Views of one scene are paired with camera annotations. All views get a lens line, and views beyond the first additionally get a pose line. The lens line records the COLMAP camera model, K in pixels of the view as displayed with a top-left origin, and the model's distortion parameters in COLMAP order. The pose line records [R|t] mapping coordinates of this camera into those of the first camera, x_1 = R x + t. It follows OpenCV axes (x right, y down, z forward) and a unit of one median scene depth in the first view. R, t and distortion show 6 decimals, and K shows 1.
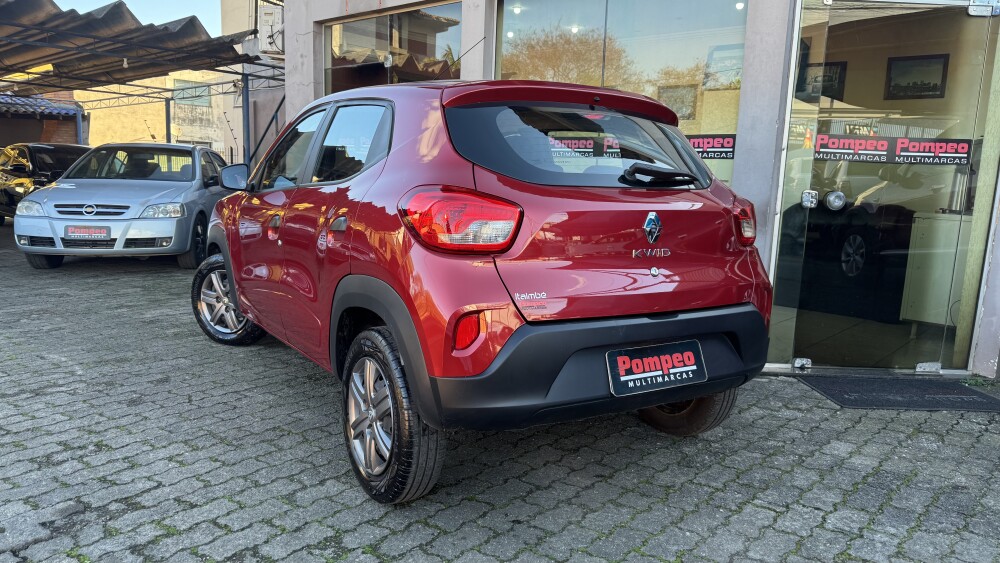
lens RADIAL K [[710.0, 0, 498.4], [0, 710.0, 291.1], [0, 0, 1]] dist [0.029227, -0.037414]
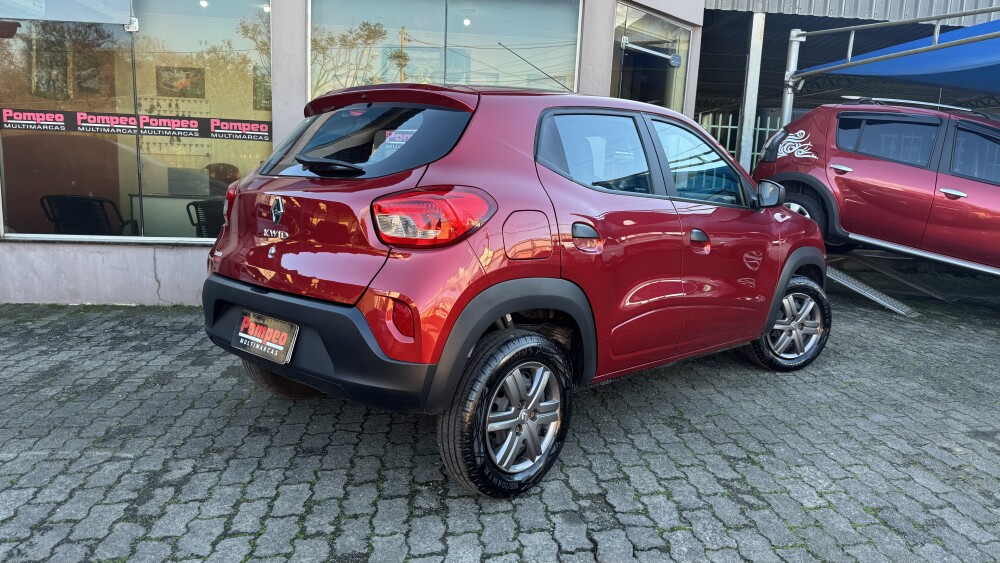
lens RADIAL K [[710.0, 0, 504.4], [0, 710.0, 282.1], [0, 0, 1]] dist [0.029227, -0.037414]
pose [[0.675280, -0.130534, 0.725918, -0.813610], [0.106382, 0.991161, 0.079269, -0.077150], [-0.729849, 0.023696, 0.683198, 0.206551]]
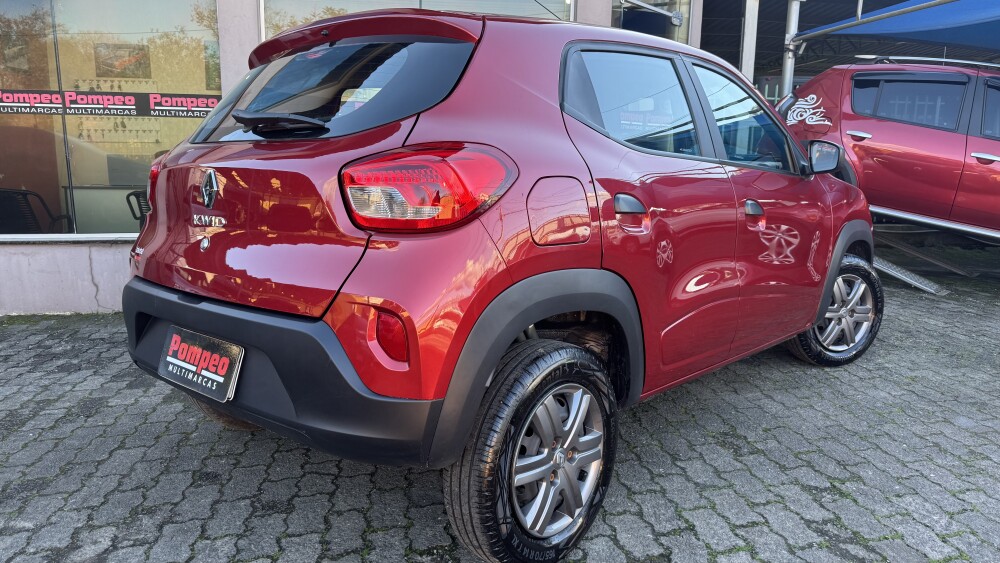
lens RADIAL K [[710.0, 0, 503.3], [0, 710.0, 279.9], [0, 0, 1]] dist [0.029227, -0.037414]
pose [[0.645869, -0.164140, 0.745595, -0.709141], [0.137201, 0.985669, 0.098142, -0.072493], [-0.751019, 0.038909, 0.659133, 0.346177]]
